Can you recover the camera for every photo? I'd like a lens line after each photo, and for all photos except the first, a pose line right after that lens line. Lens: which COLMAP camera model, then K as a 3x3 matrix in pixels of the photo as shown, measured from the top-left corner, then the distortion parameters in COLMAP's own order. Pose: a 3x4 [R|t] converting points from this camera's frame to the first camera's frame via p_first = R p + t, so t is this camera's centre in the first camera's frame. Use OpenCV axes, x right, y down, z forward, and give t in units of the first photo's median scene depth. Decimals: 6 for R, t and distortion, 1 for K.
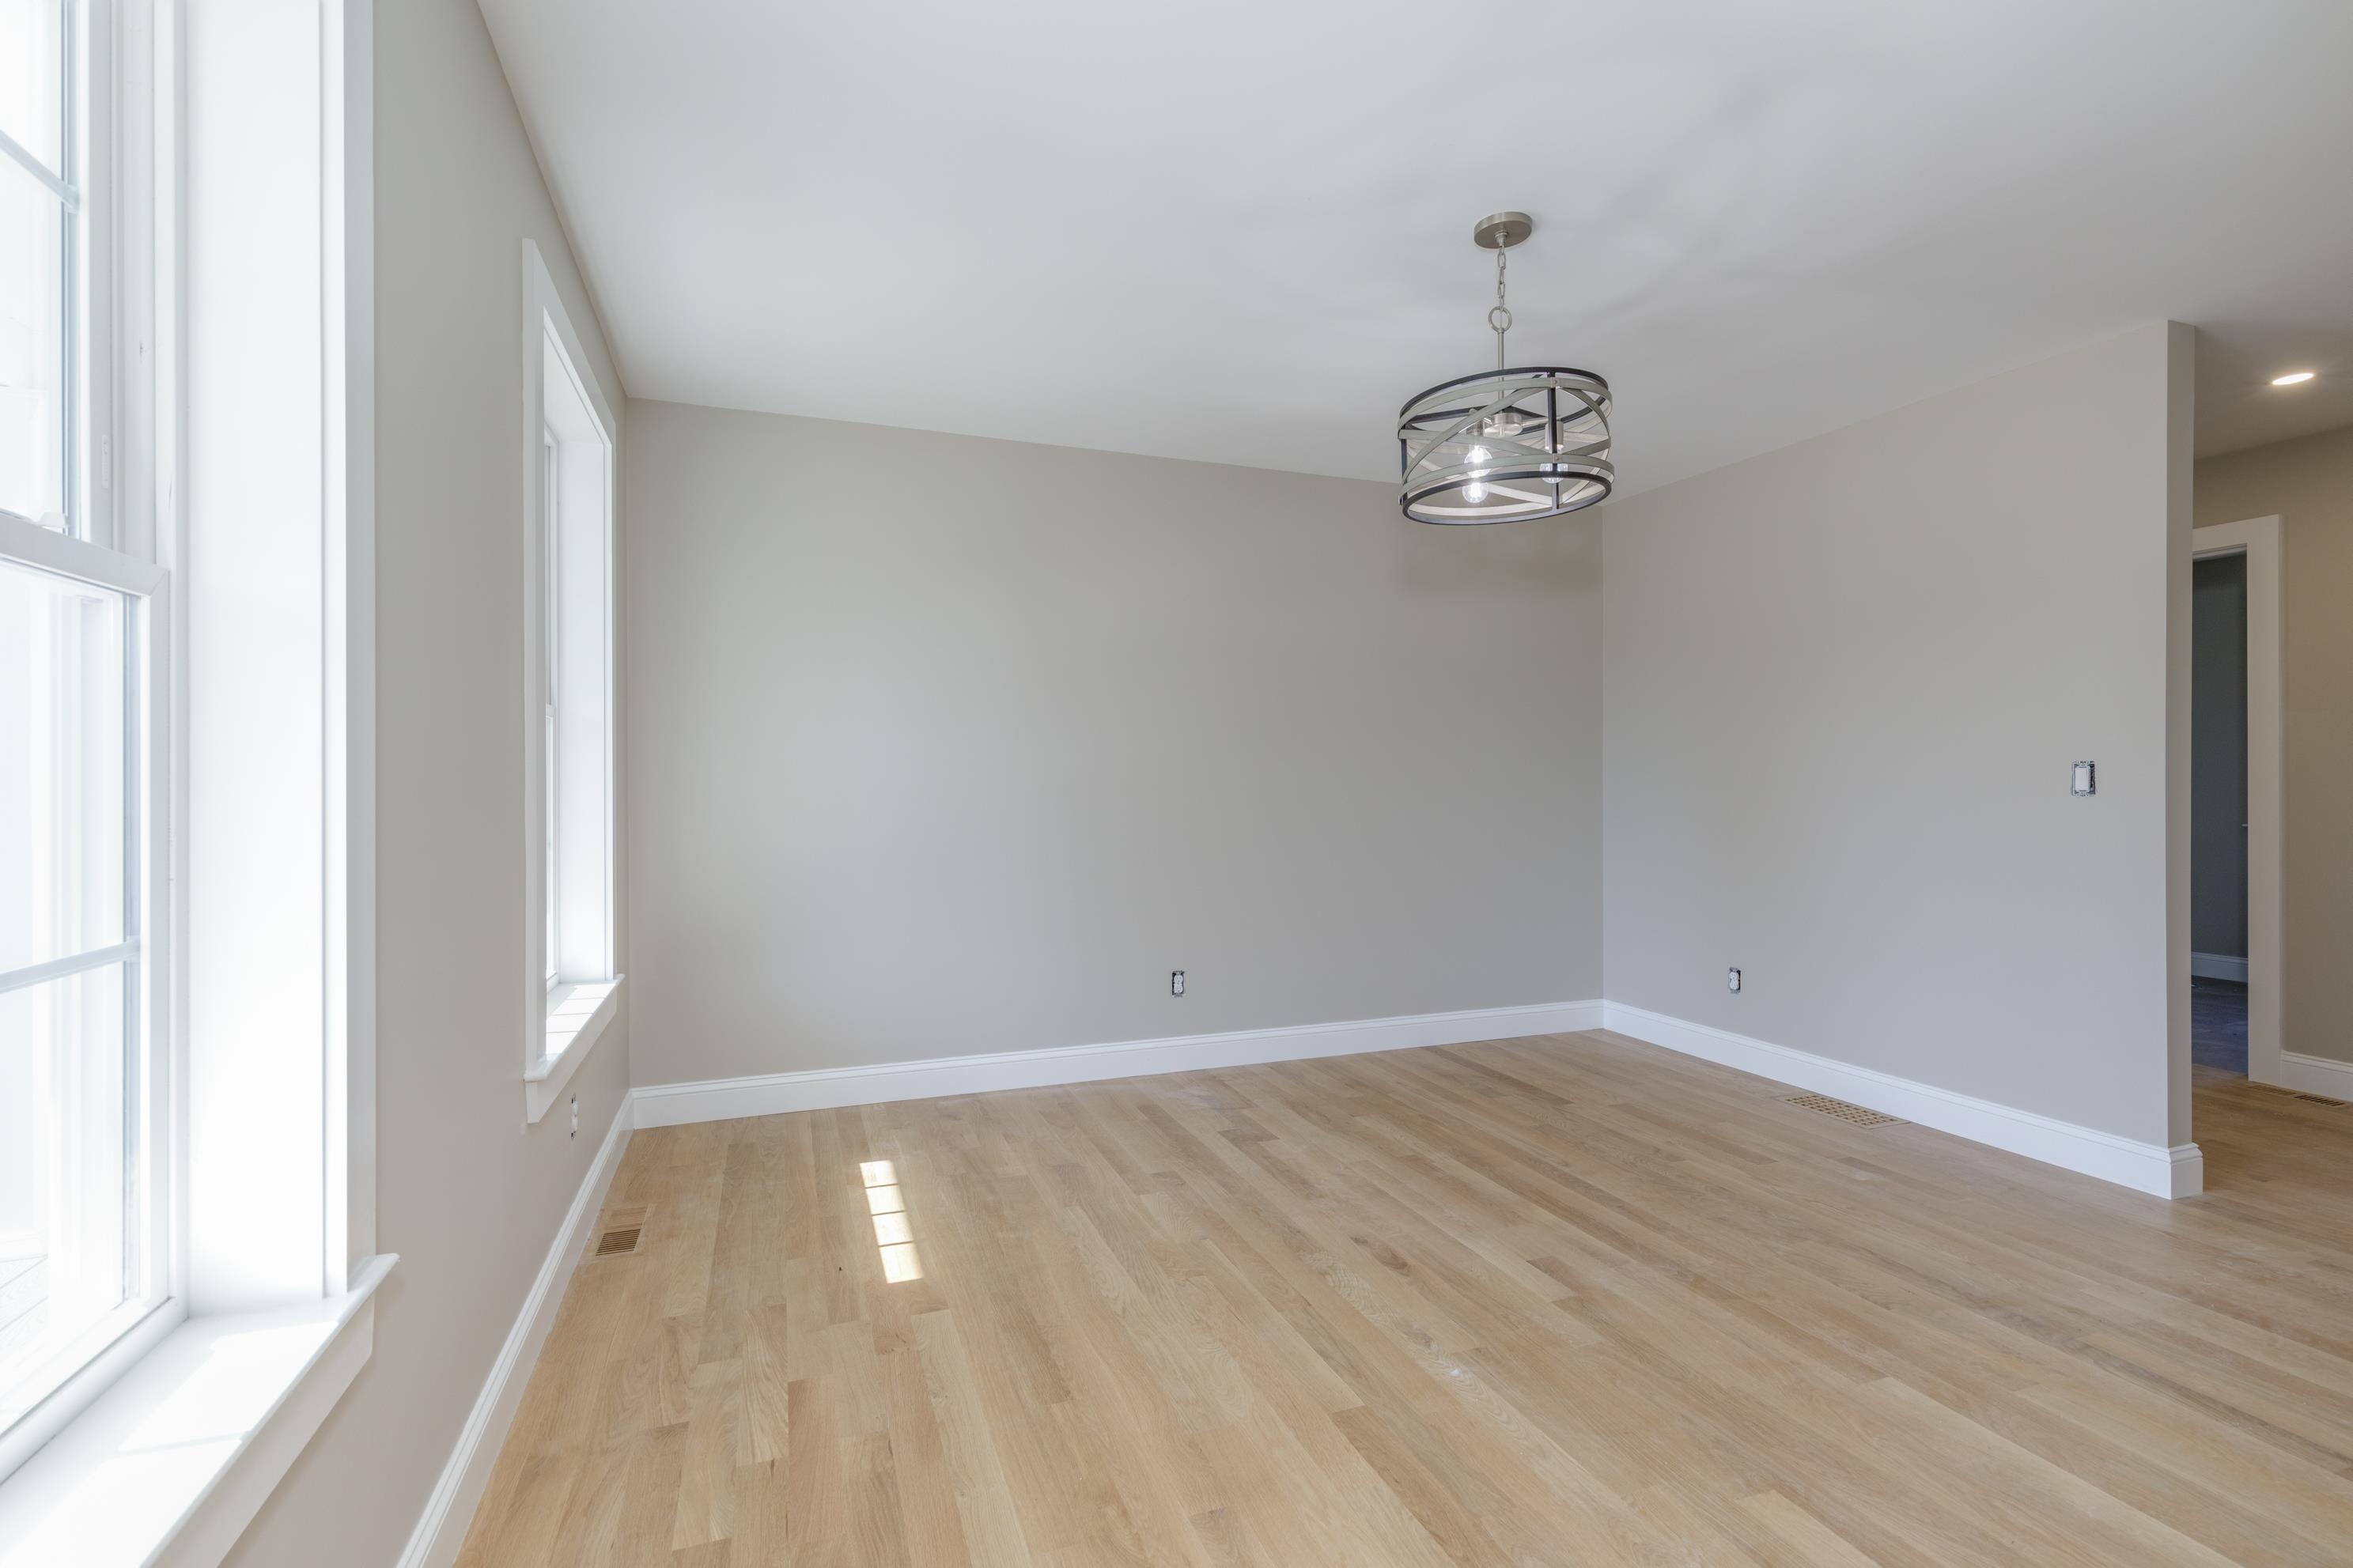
lens RADIAL K [[1046.8, 0, 1187.0], [0, 1046.8, 779.9], [0, 0, 1]] dist [0.001248, -0.000128]
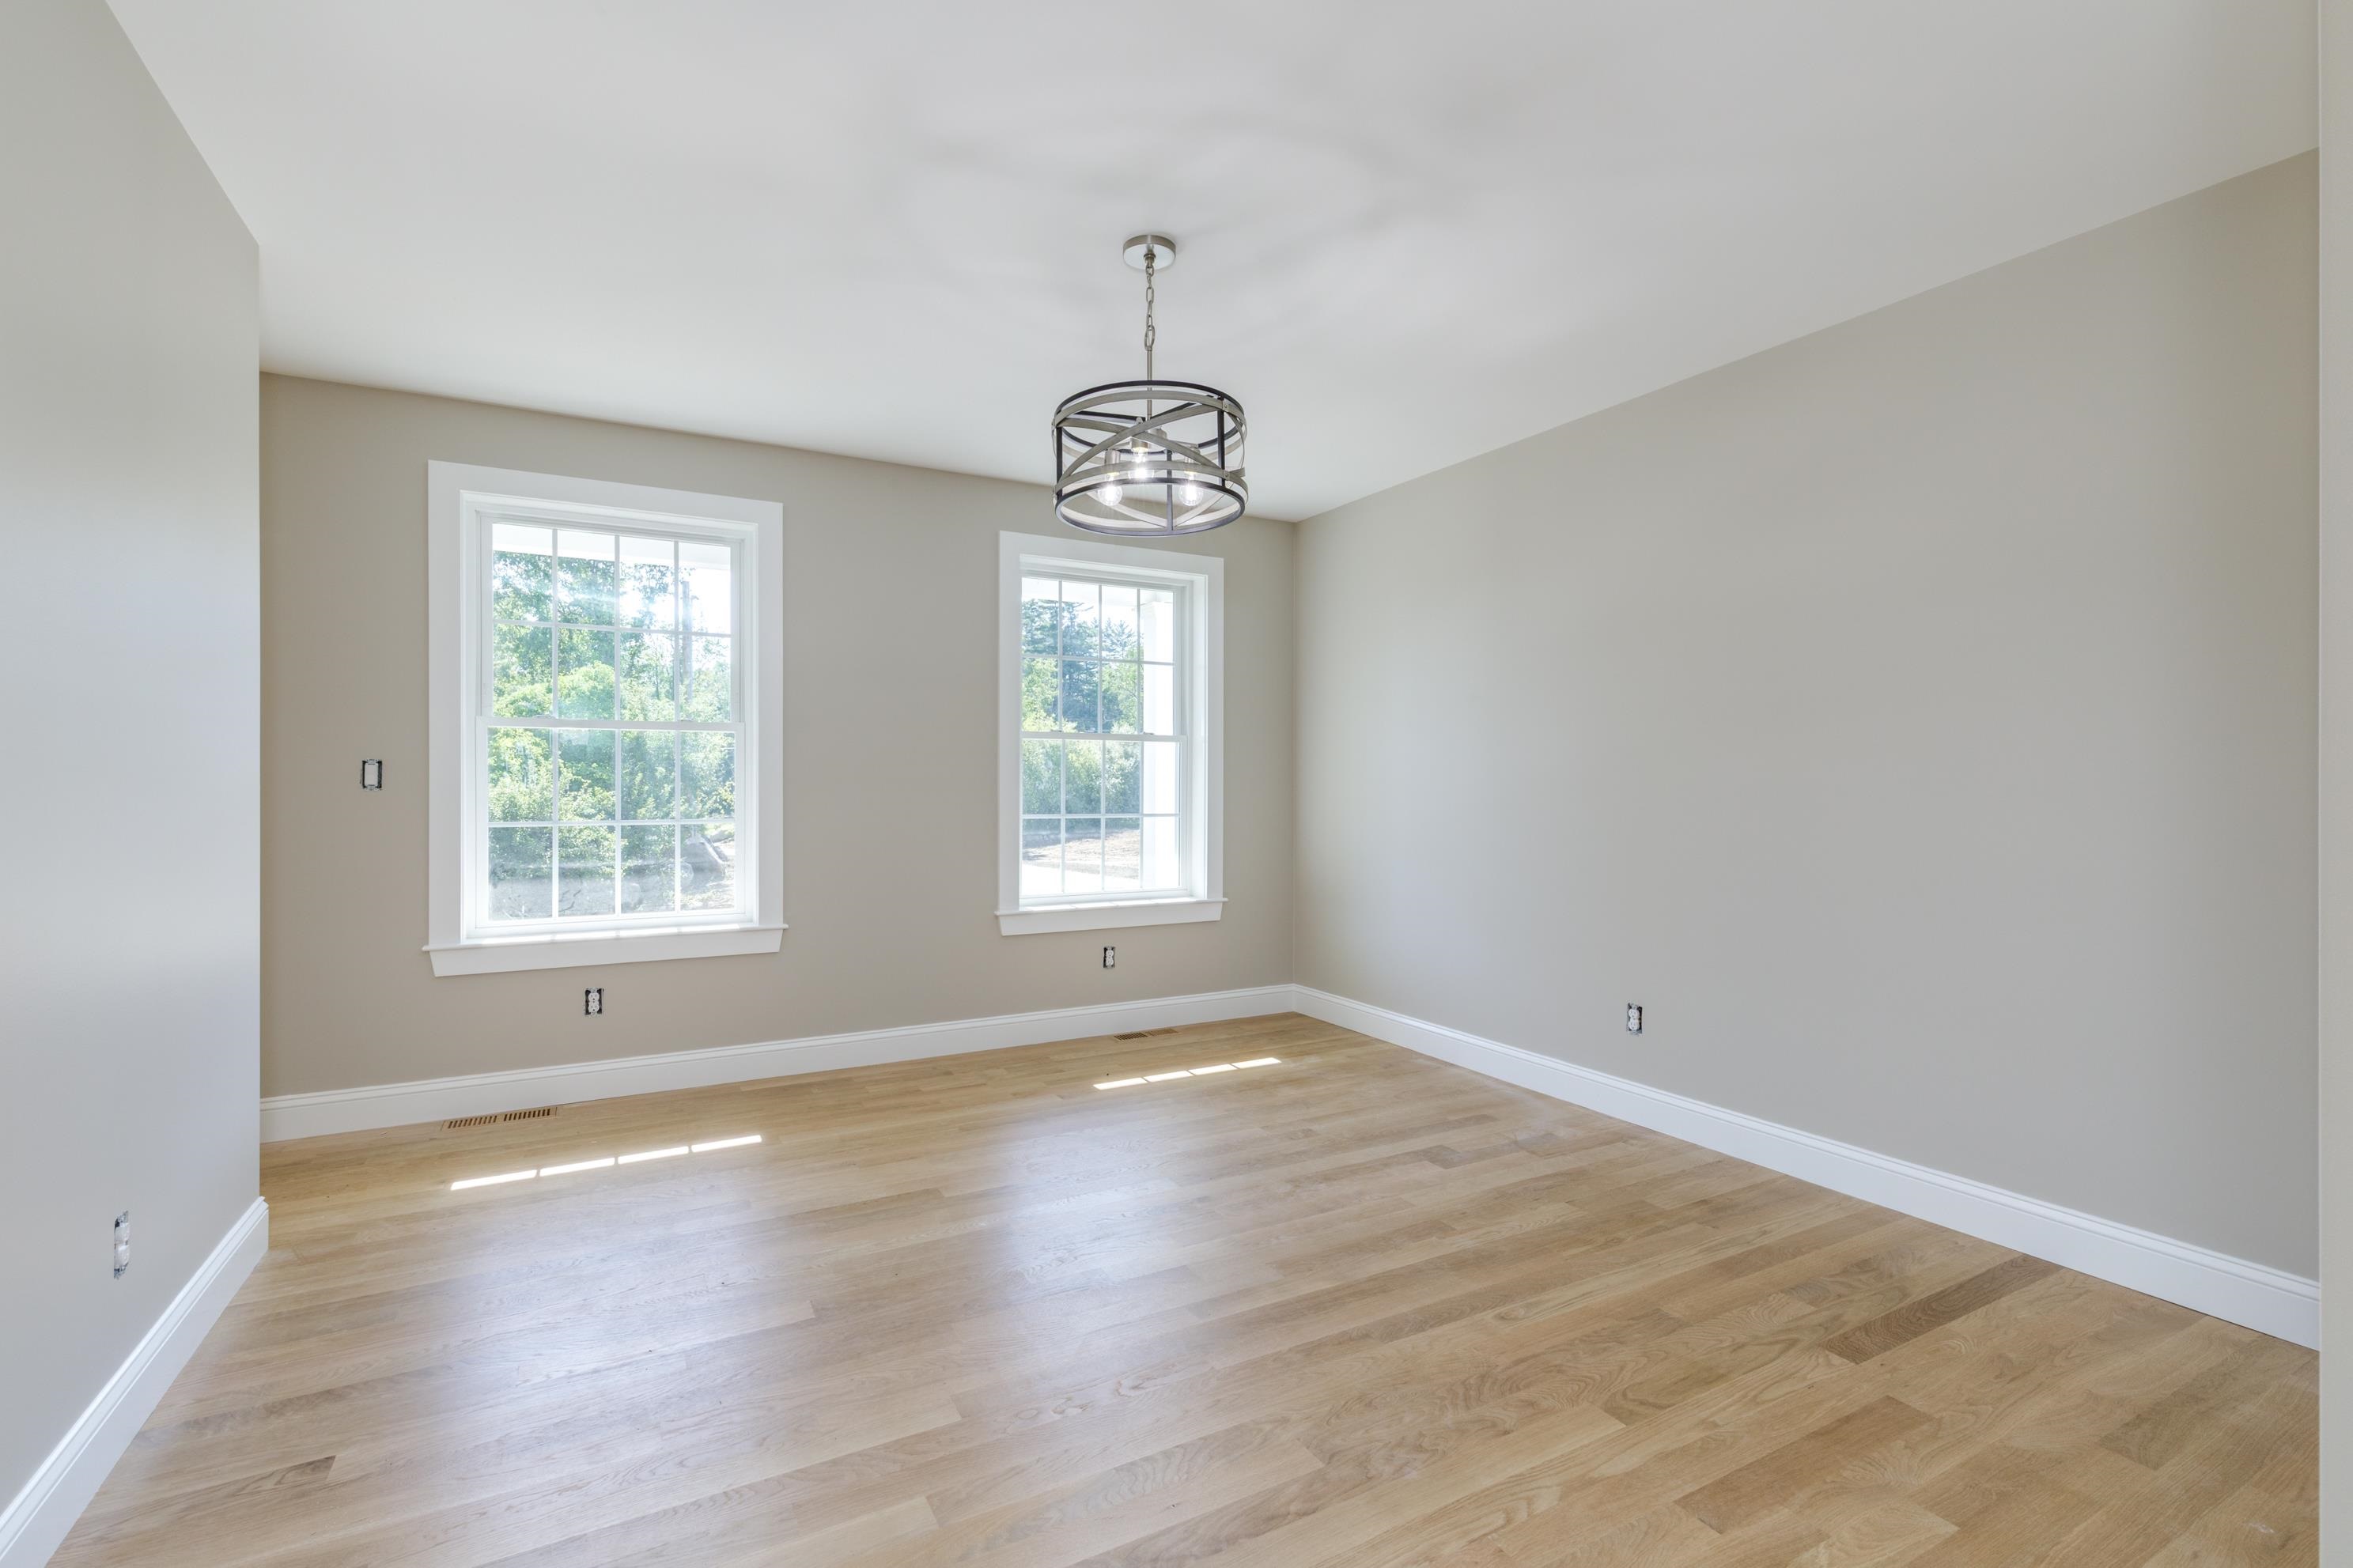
lens RADIAL K [[1071.8, 0, 1176.5], [0, 1071.8, 784.0], [0, 0, 1]] dist [0.000919, -0.000232]
pose [[0.138324, 0.004966, -0.990375, 1.041765], [0.000752, 0.999987, 0.005120, -0.000082], [0.990387, -0.001453, 0.138319, 0.671942]]
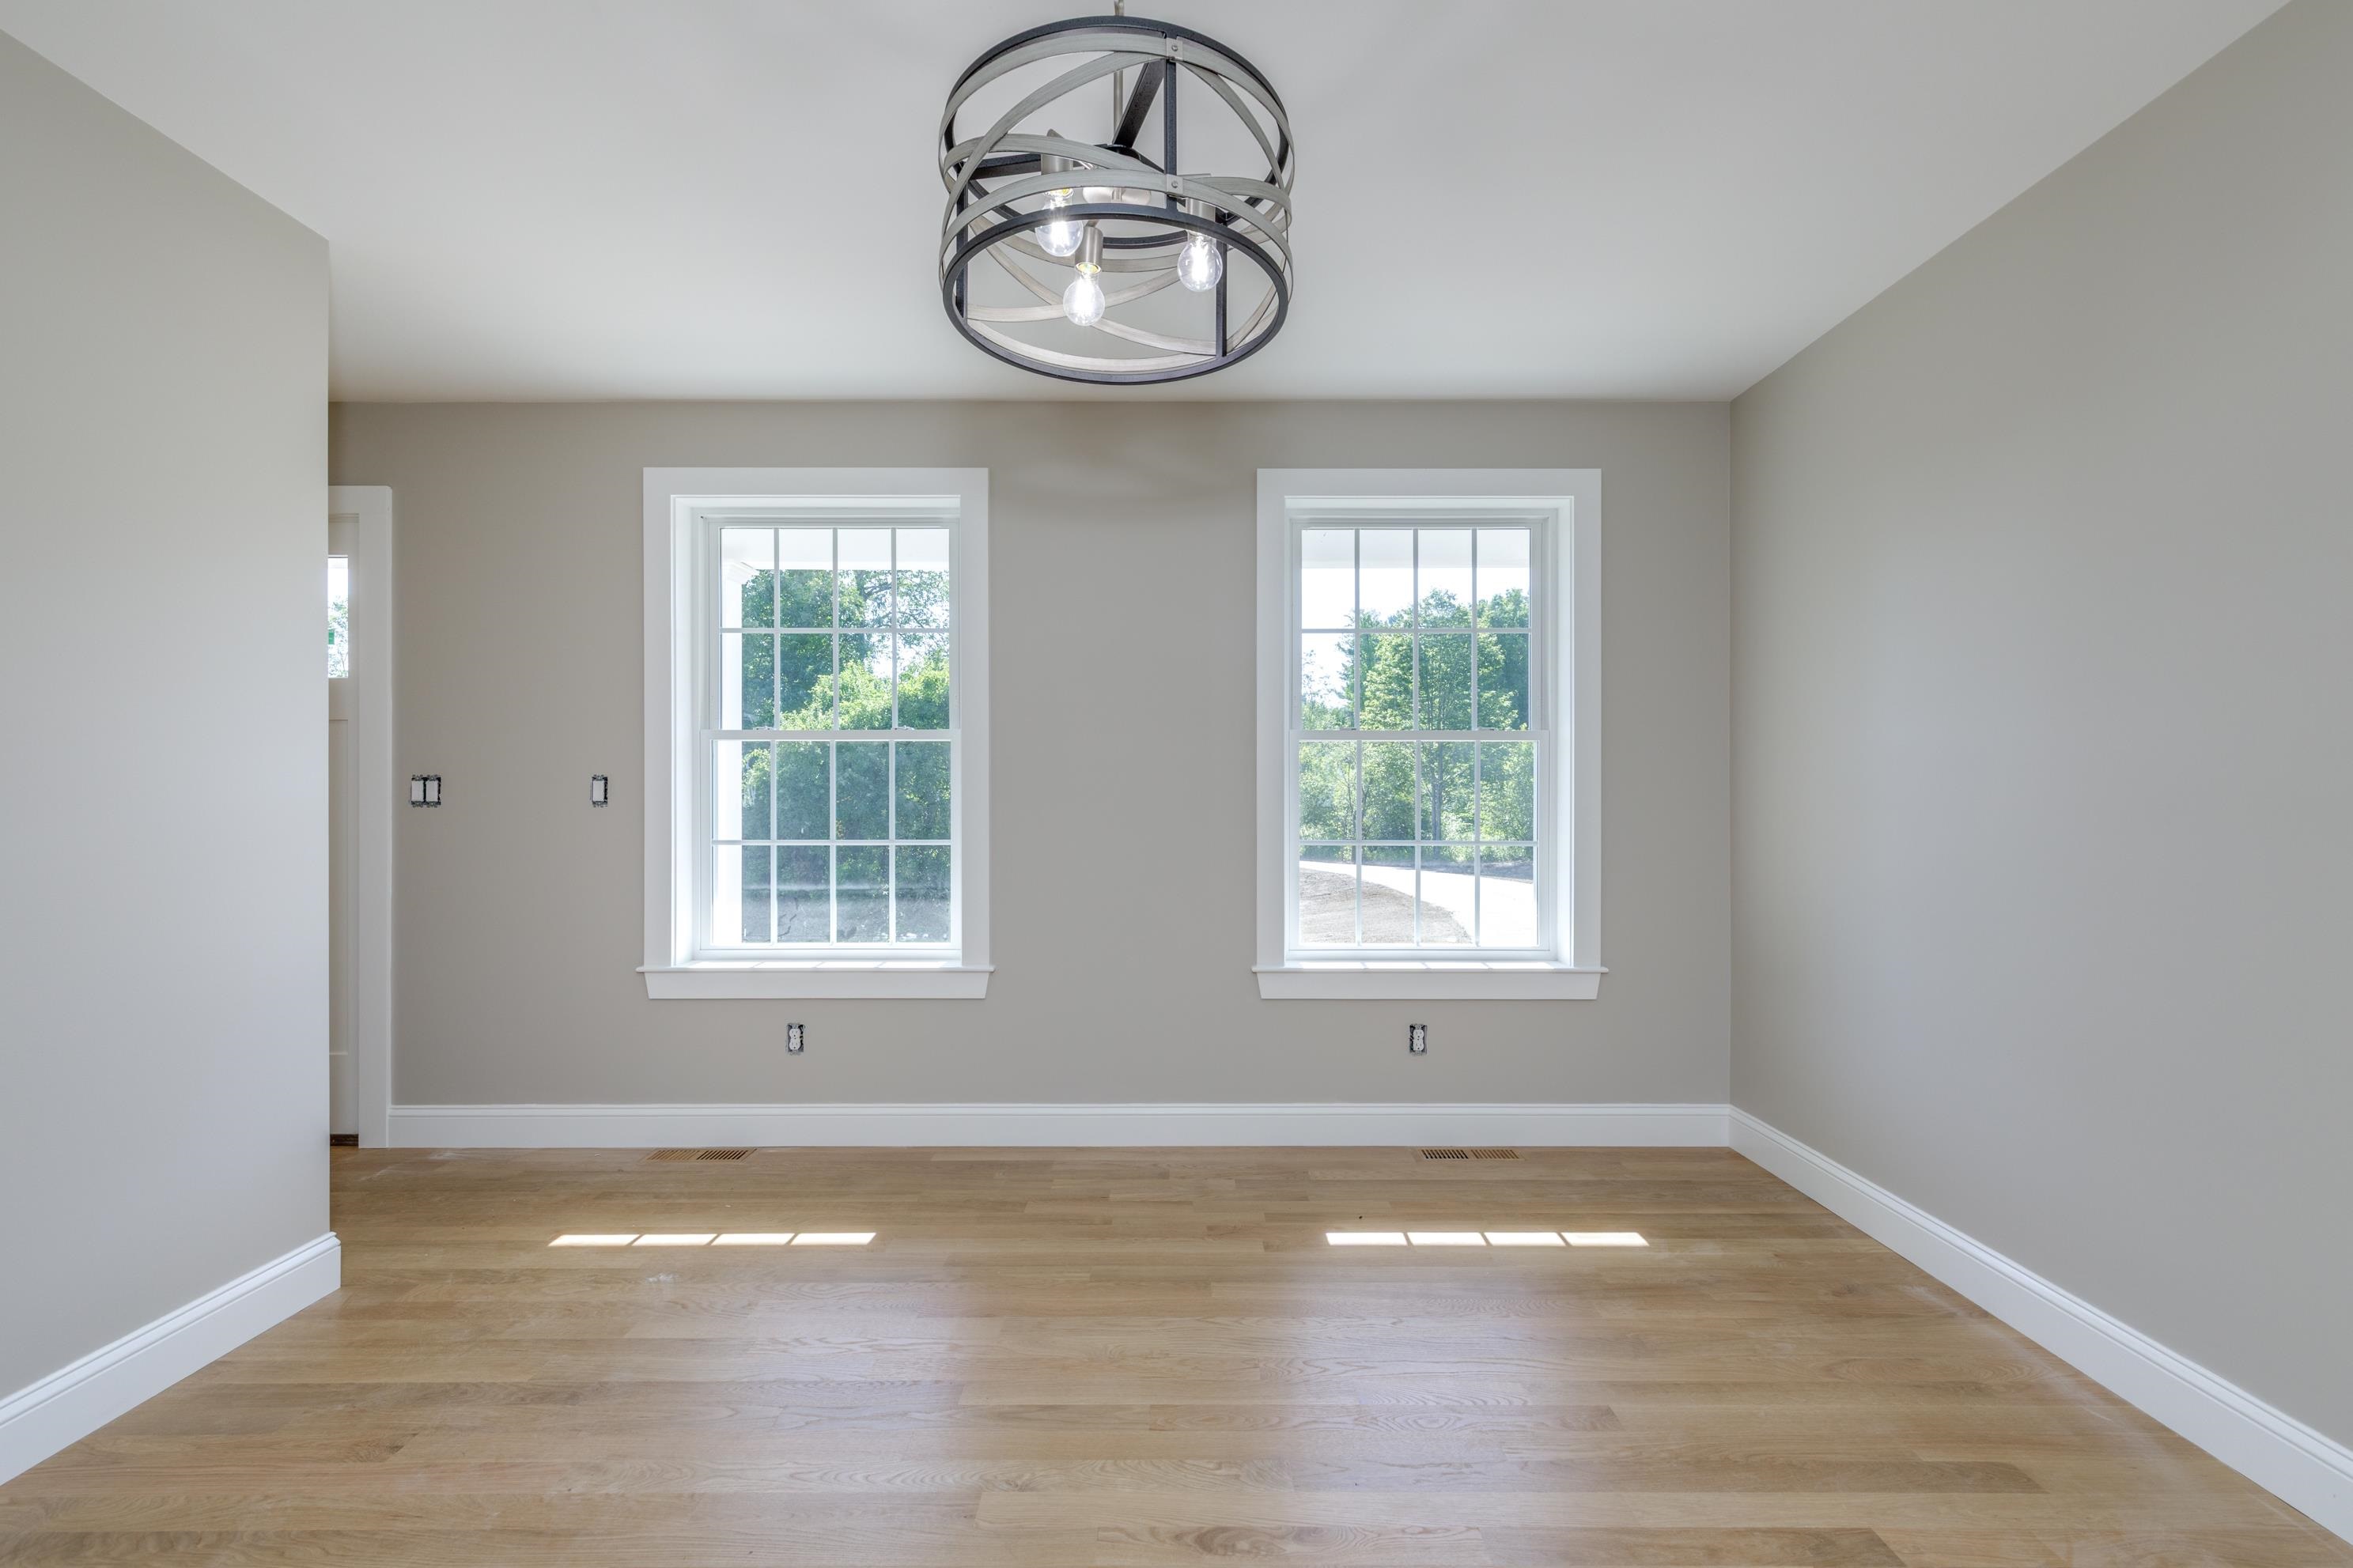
lens RADIAL K [[1071.8, 0, 1176.5], [0, 1071.8, 784.0], [0, 0, 1]] dist [0.000919, -0.000232]
pose [[-0.362168, -0.006027, -0.932093, 0.647033], [0.003333, 0.999964, -0.007761, -0.000662], [0.932107, -0.005917, -0.362135, 0.952402]]
